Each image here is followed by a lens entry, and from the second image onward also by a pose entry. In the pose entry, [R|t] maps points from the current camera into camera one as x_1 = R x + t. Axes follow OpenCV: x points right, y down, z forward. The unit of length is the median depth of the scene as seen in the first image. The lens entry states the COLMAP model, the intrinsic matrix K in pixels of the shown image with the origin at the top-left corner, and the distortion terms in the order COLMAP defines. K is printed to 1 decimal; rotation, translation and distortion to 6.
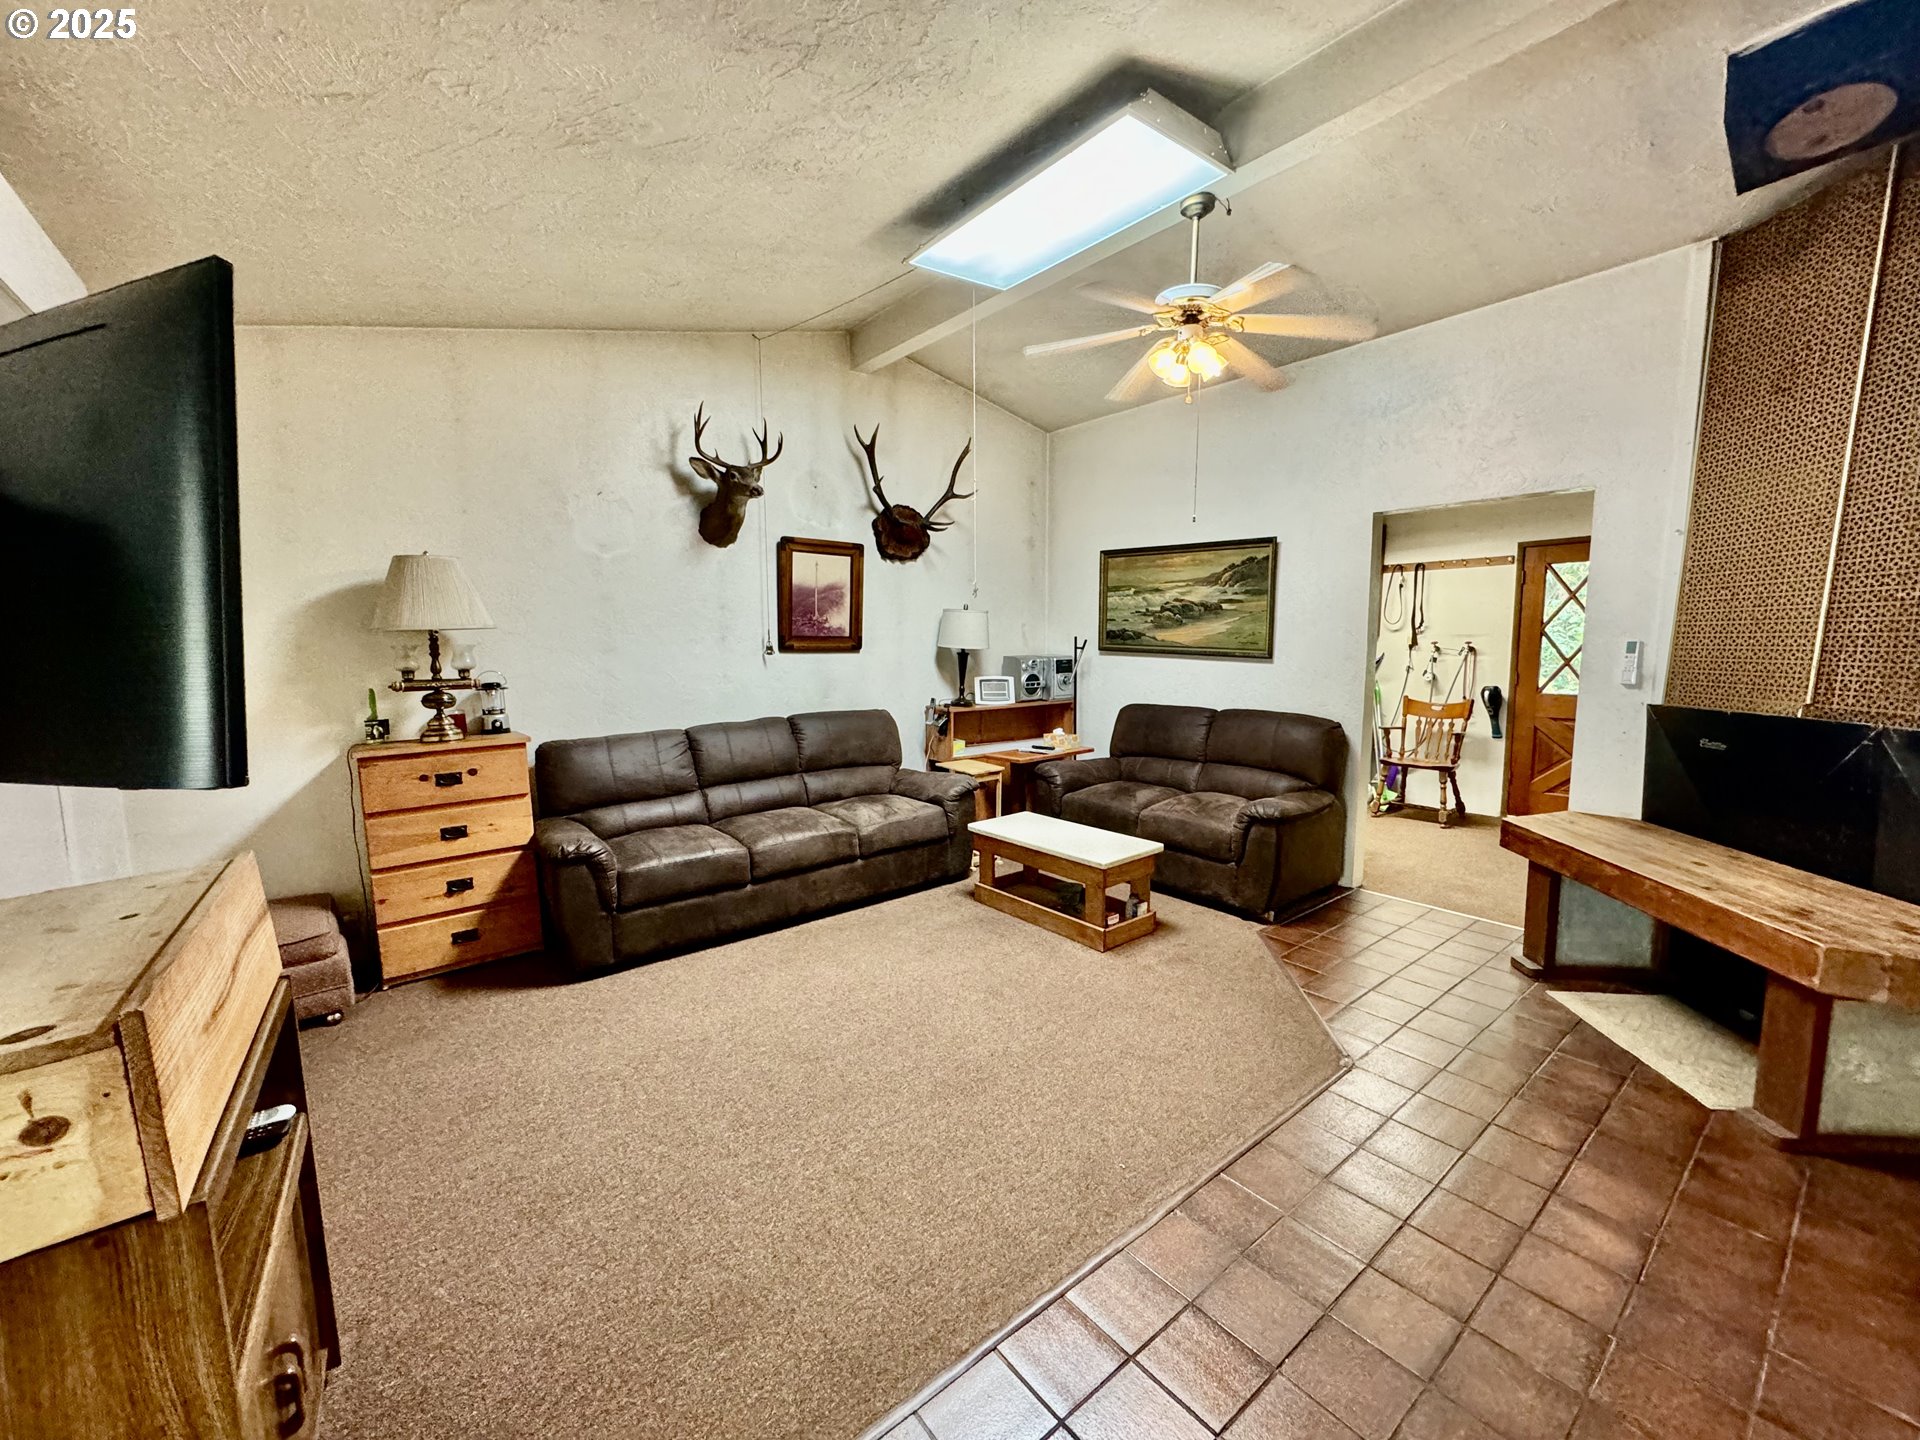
lens RADIAL K [[765.9, 0, 958.1], [0, 765.9, 724.9], [0, 0, 1]] dist [-0.003700, 0.000208]
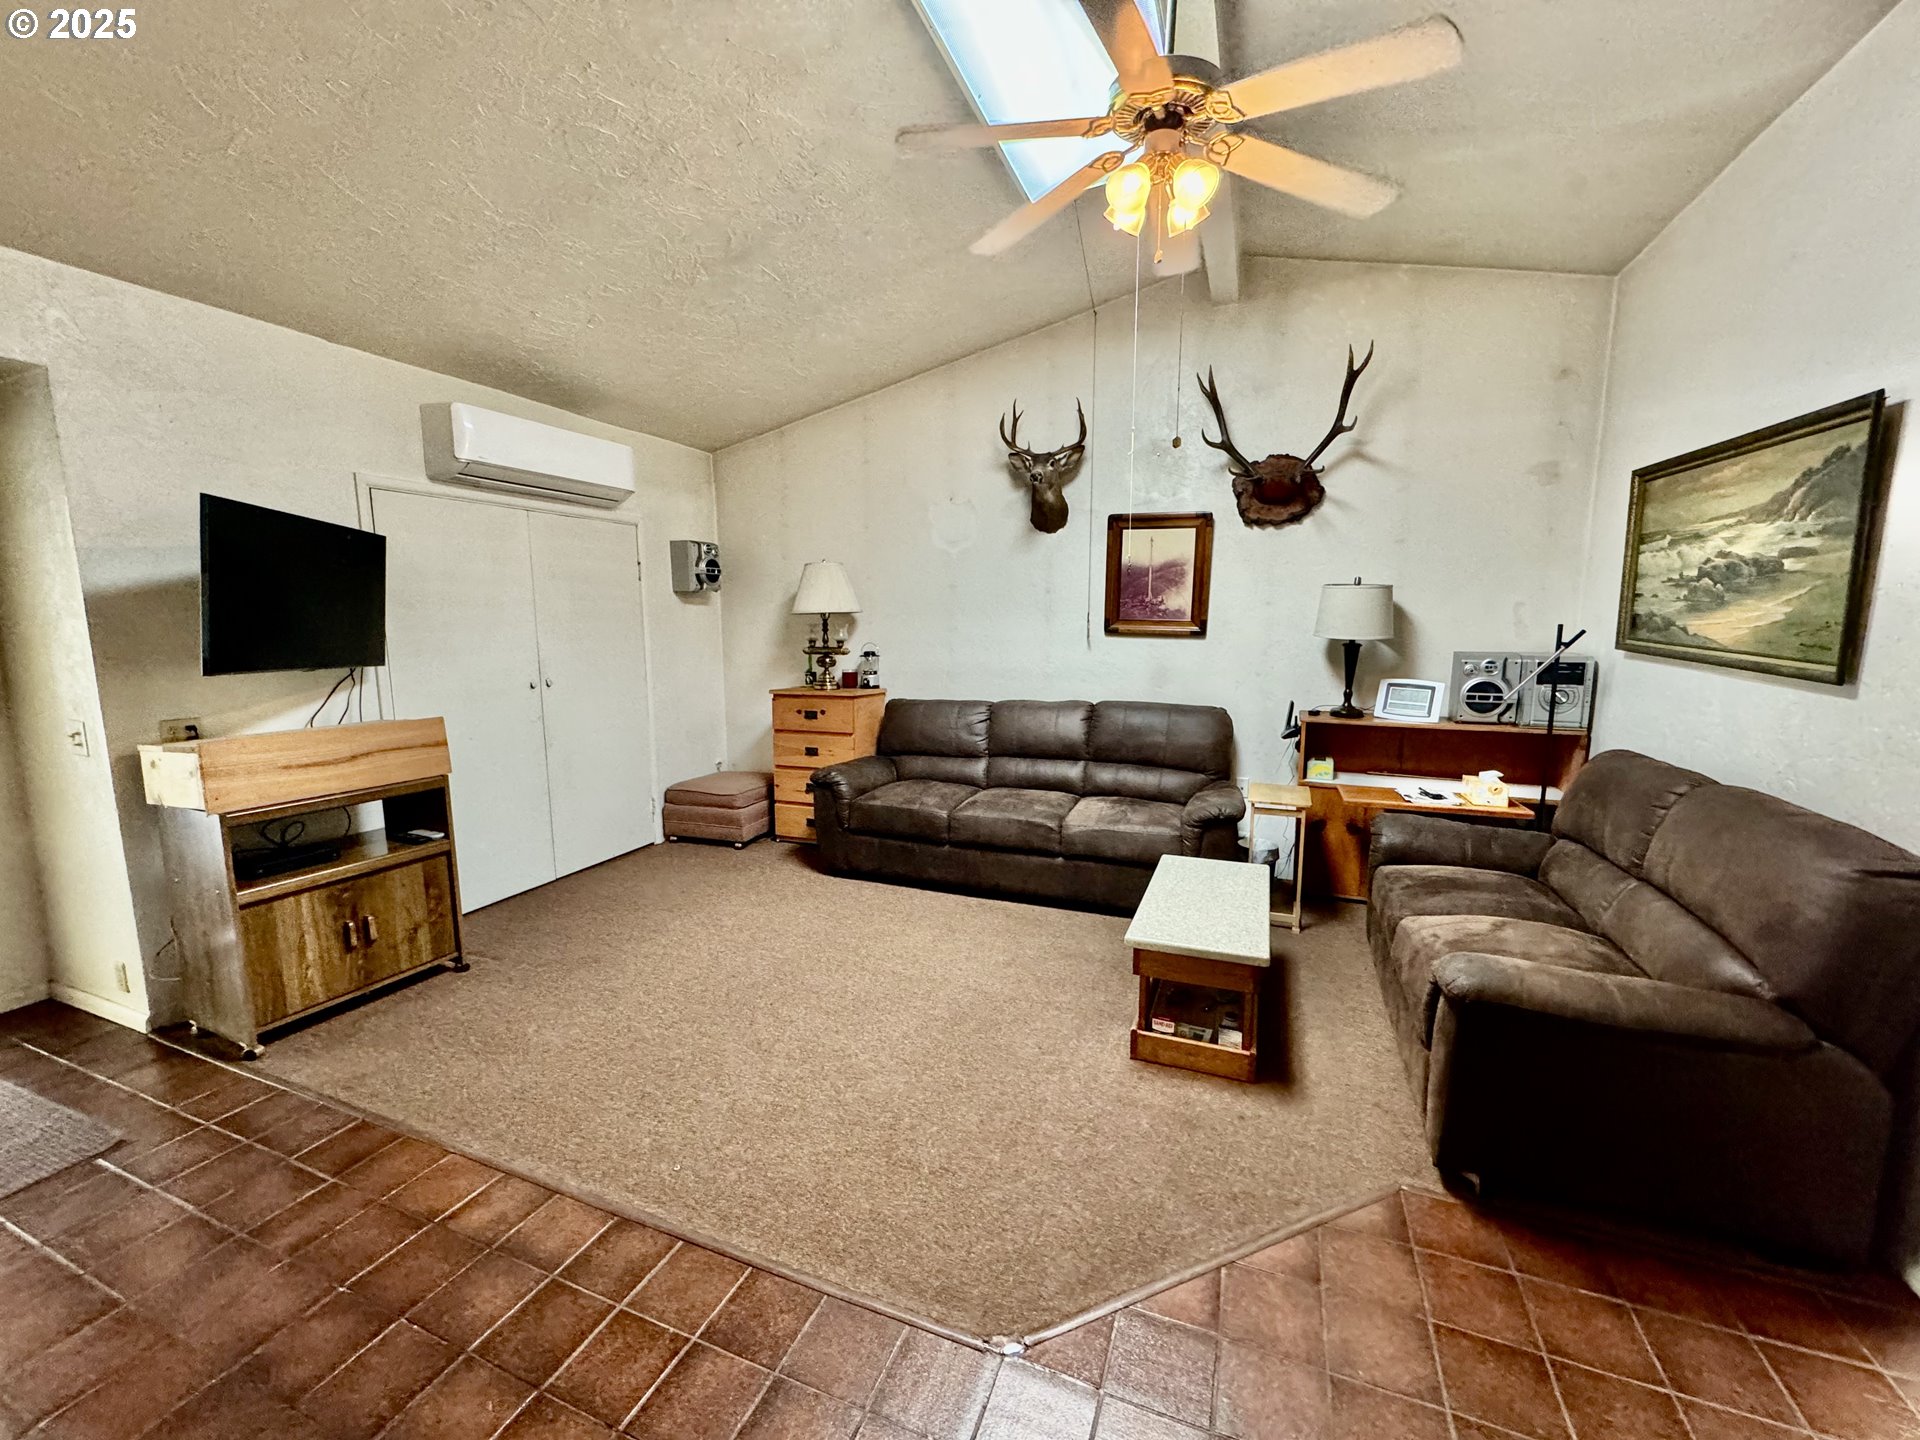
lens RADIAL K [[765.9, 0, 958.1], [0, 765.9, 724.9], [0, 0, 1]] dist [-0.003700, 0.000208]
pose [[0.487595, 0.130975, -0.863190, 0.578899], [-0.102818, 0.990418, 0.092200, -0.058054], [0.866994, 0.043796, 0.496389, 0.395152]]
